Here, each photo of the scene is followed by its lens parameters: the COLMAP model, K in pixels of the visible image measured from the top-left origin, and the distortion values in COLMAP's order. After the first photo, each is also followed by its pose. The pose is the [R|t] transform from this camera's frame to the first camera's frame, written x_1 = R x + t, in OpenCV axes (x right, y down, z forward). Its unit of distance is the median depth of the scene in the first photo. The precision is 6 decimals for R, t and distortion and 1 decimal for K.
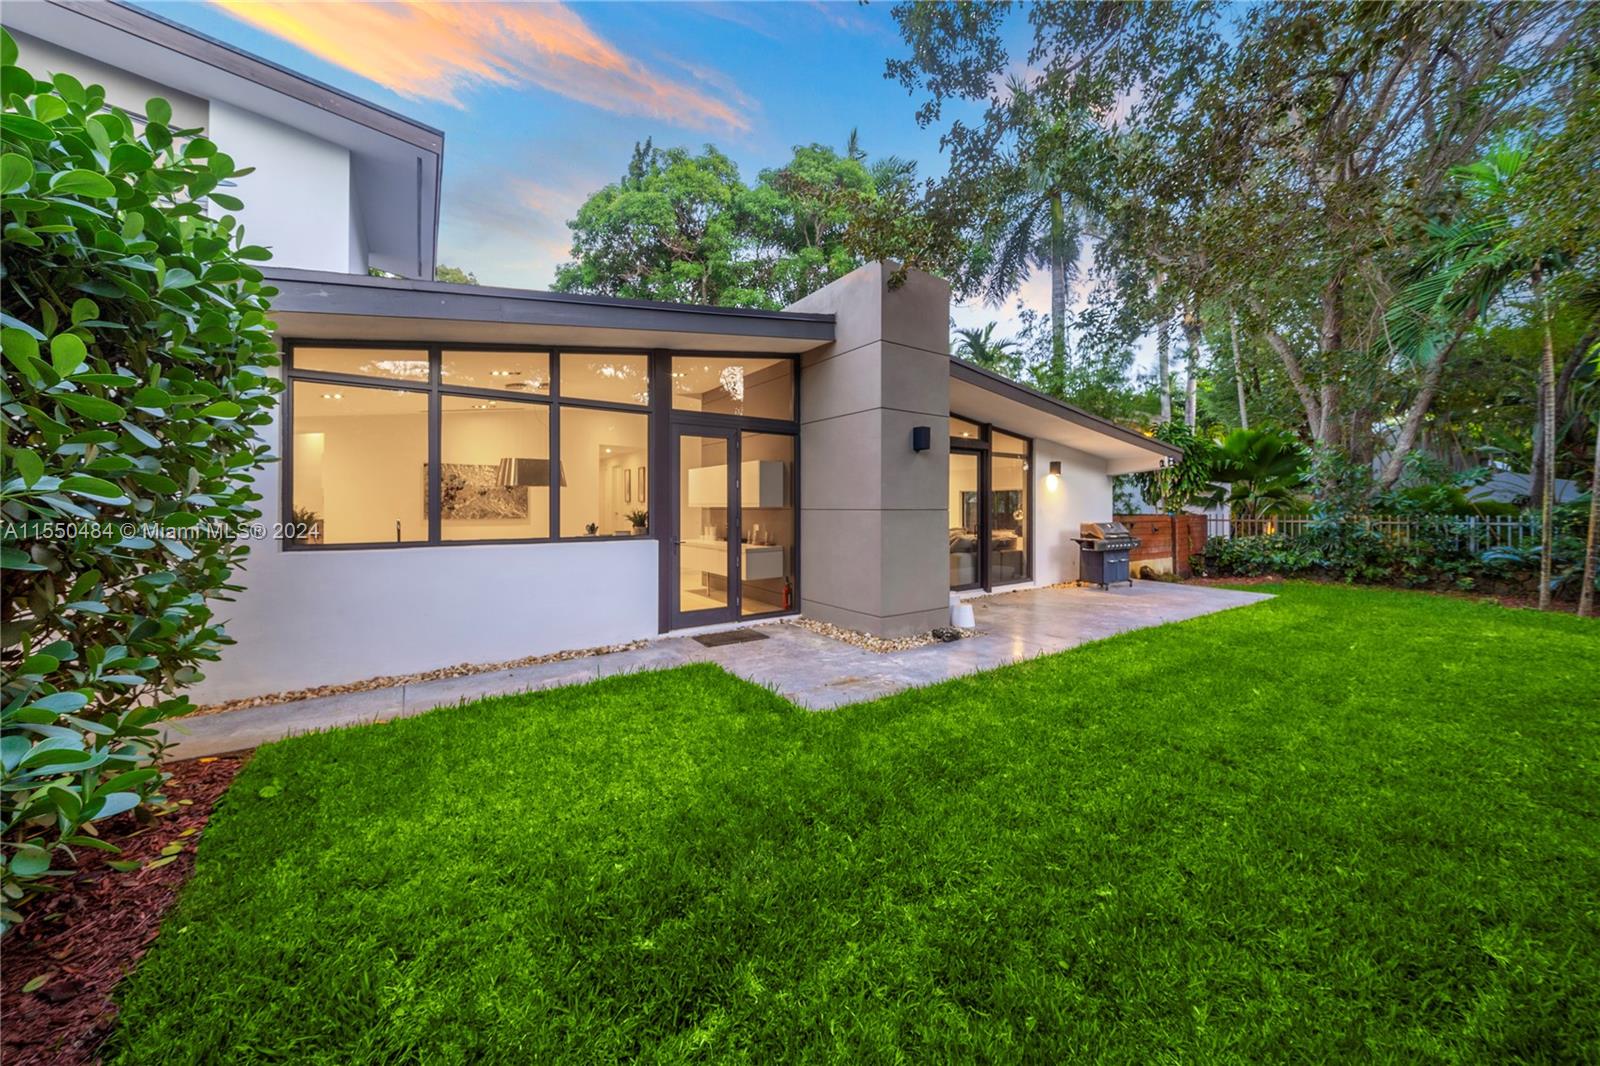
lens RADIAL K [[535.1, 0, 801.6], [0, 535.1, 517.6], [0, 0, 1]] dist [0.000839, 0.000040]
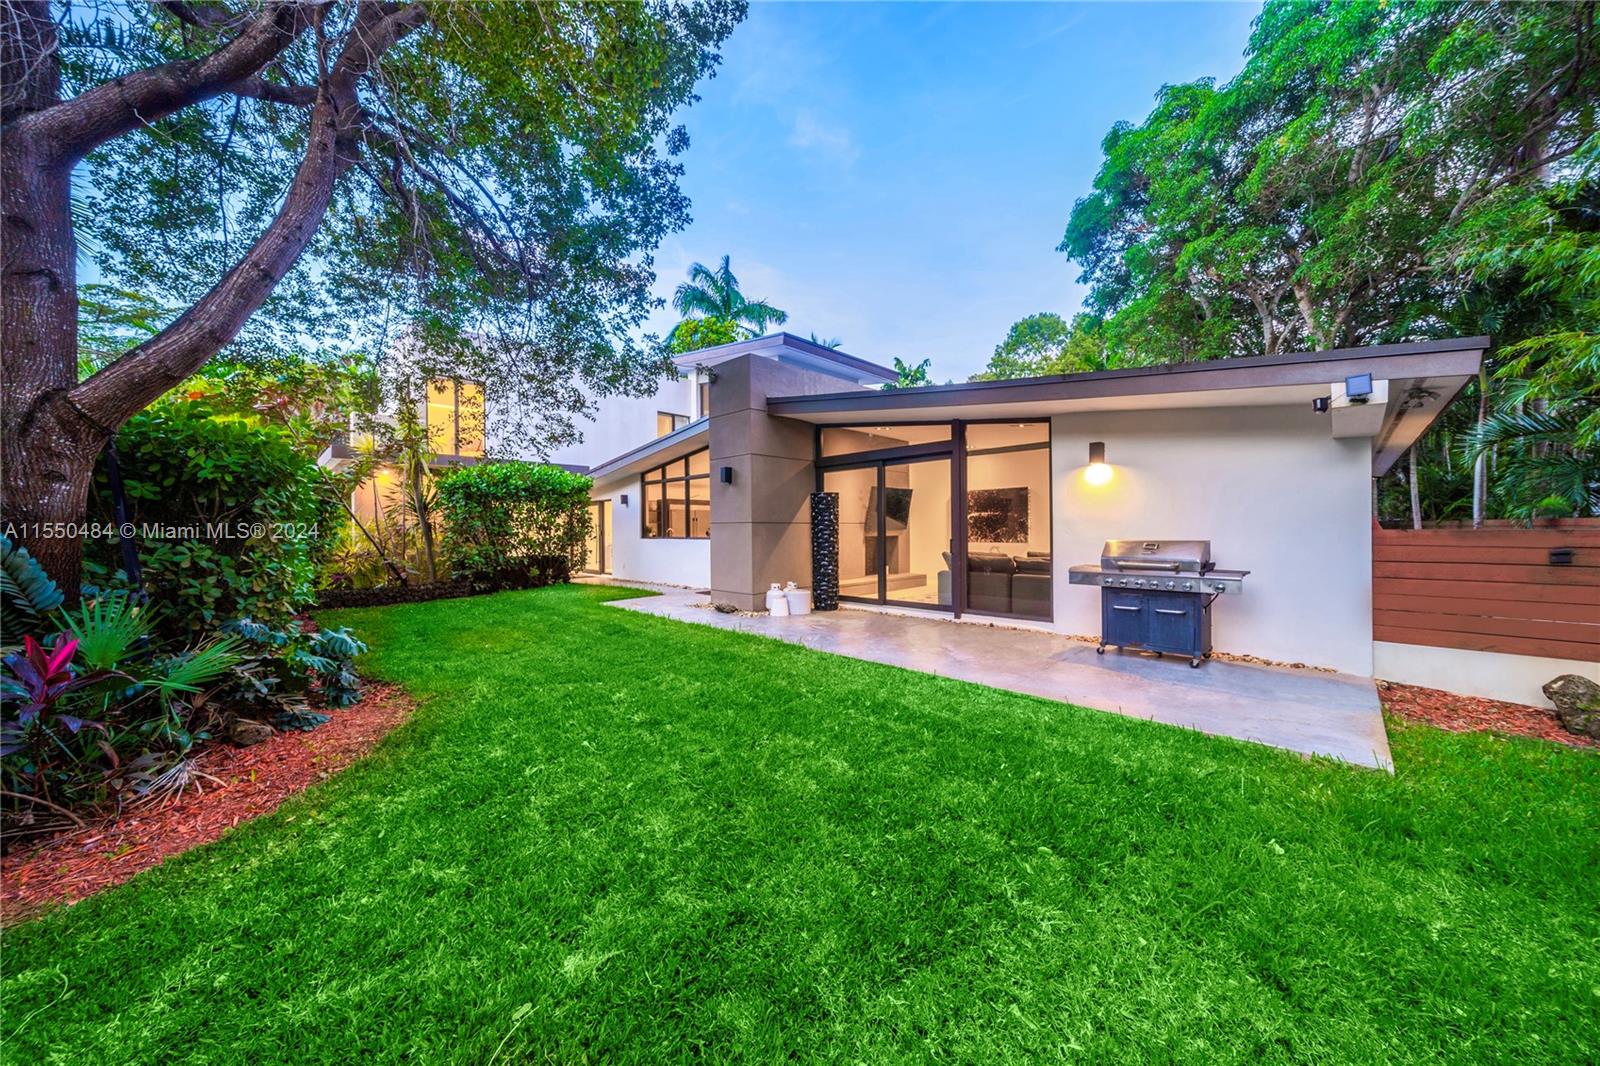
lens RADIAL K [[535.1, 0, 801.0], [0, 535.1, 528.2], [0, 0, 1]] dist [0.000839, 0.000040]
pose [[0.182499, 0.002080, -0.983204, 1.138691], [-0.012938, 0.999916, -0.000286, 0.000818], [0.983121, 0.012773, 0.182511, 0.603273]]
